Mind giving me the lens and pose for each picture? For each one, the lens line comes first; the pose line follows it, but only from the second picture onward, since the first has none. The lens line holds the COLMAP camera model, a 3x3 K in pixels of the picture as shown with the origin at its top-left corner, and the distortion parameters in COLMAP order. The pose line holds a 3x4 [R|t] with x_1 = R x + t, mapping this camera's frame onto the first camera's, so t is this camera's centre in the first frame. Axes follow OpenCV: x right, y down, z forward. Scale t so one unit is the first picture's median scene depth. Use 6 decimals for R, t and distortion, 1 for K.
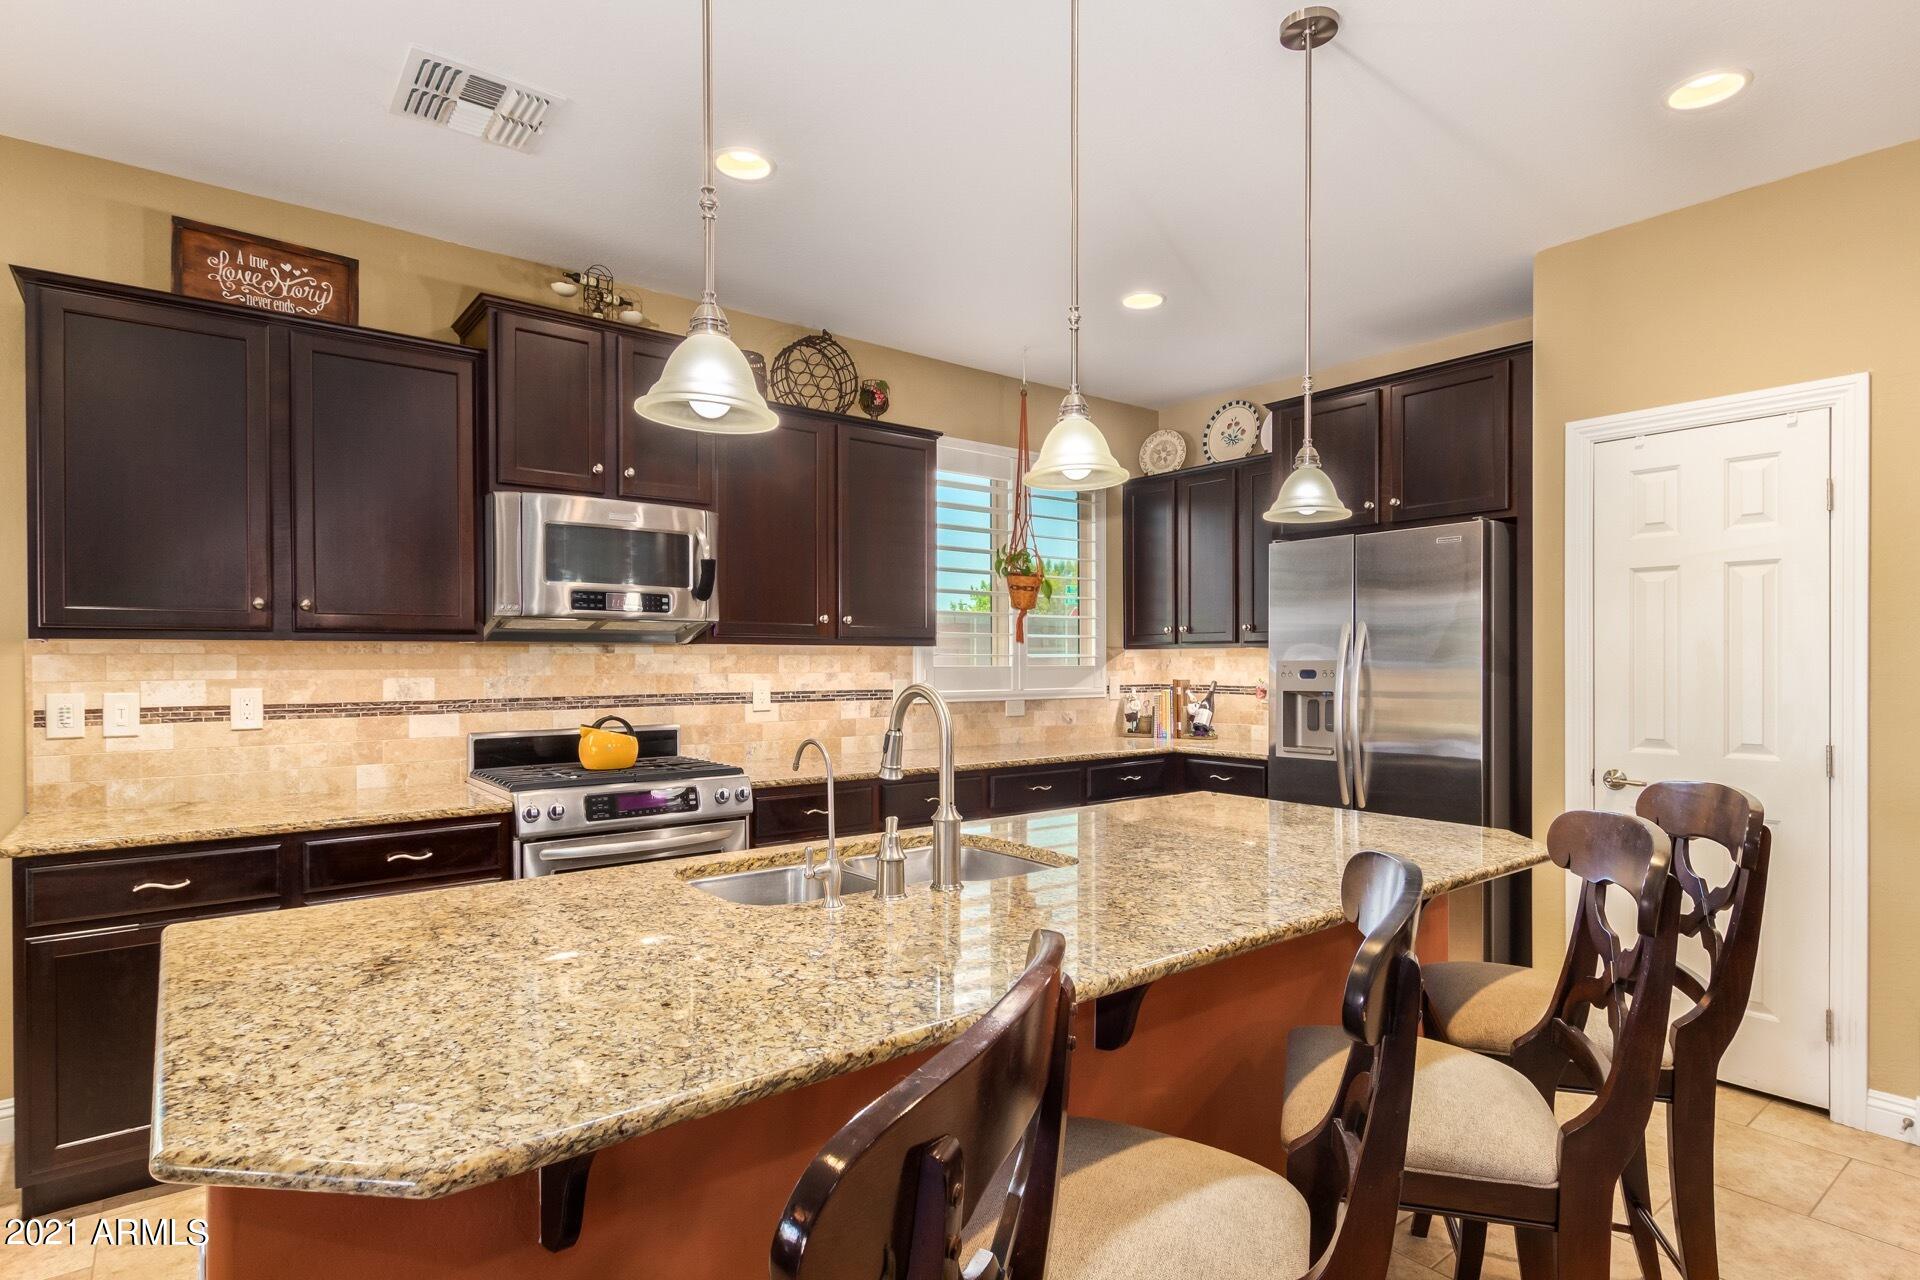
lens RADIAL K [[1020.0, 0, 963.1], [0, 1020.0, 645.2], [0, 0, 1]] dist [-0.001865, -0.000069]
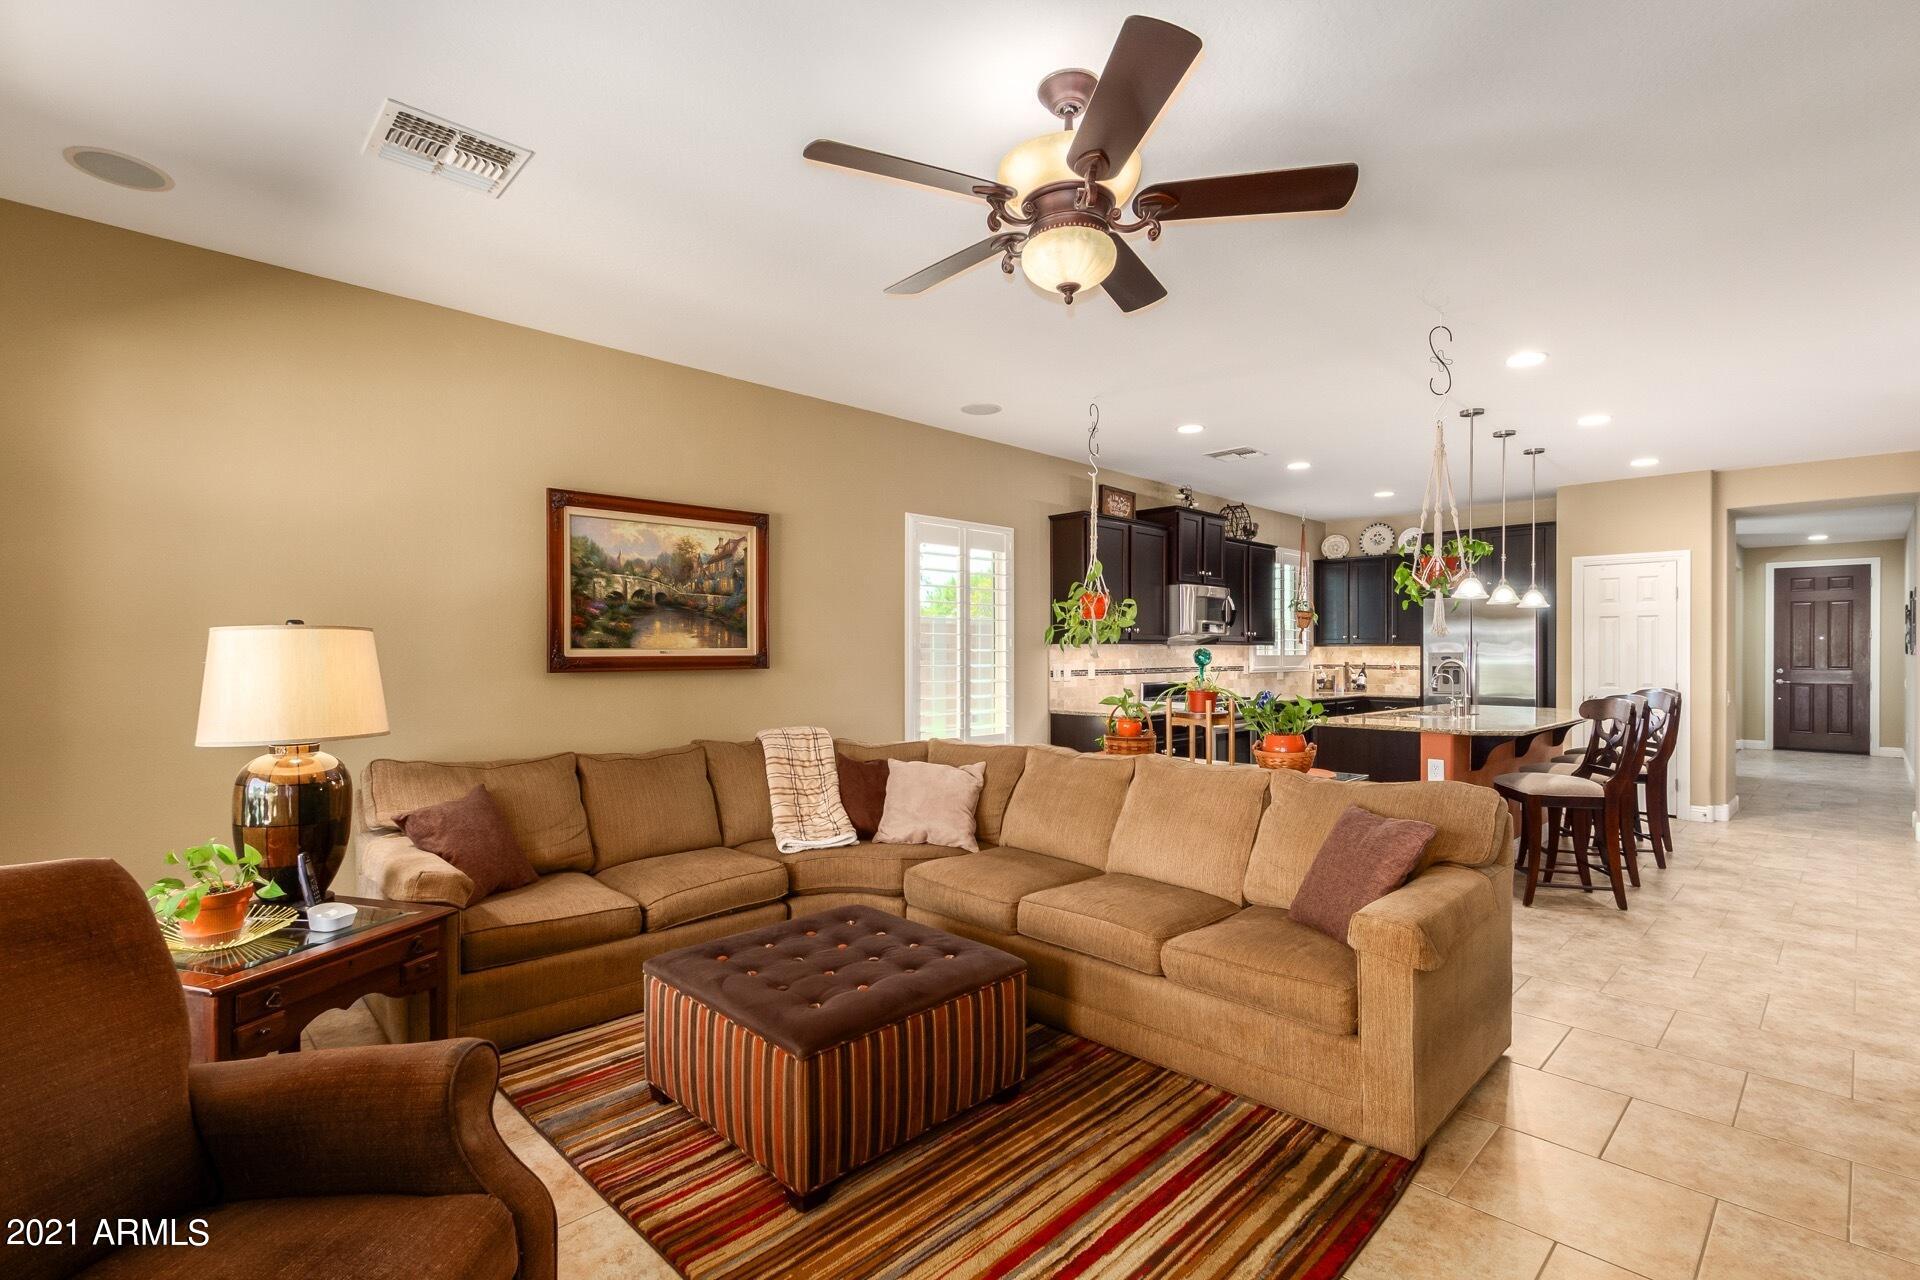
lens RADIAL K [[886.2, 0, 953.4], [0, 886.2, 652.6], [0, 0, 1]] dist [0.005390, 0.000731]
pose [[0.996038, 0.003299, 0.088866, -0.747133], [-0.004903, 0.999829, 0.017833, -0.012498], [-0.088792, -0.018198, 0.995884, -0.693961]]
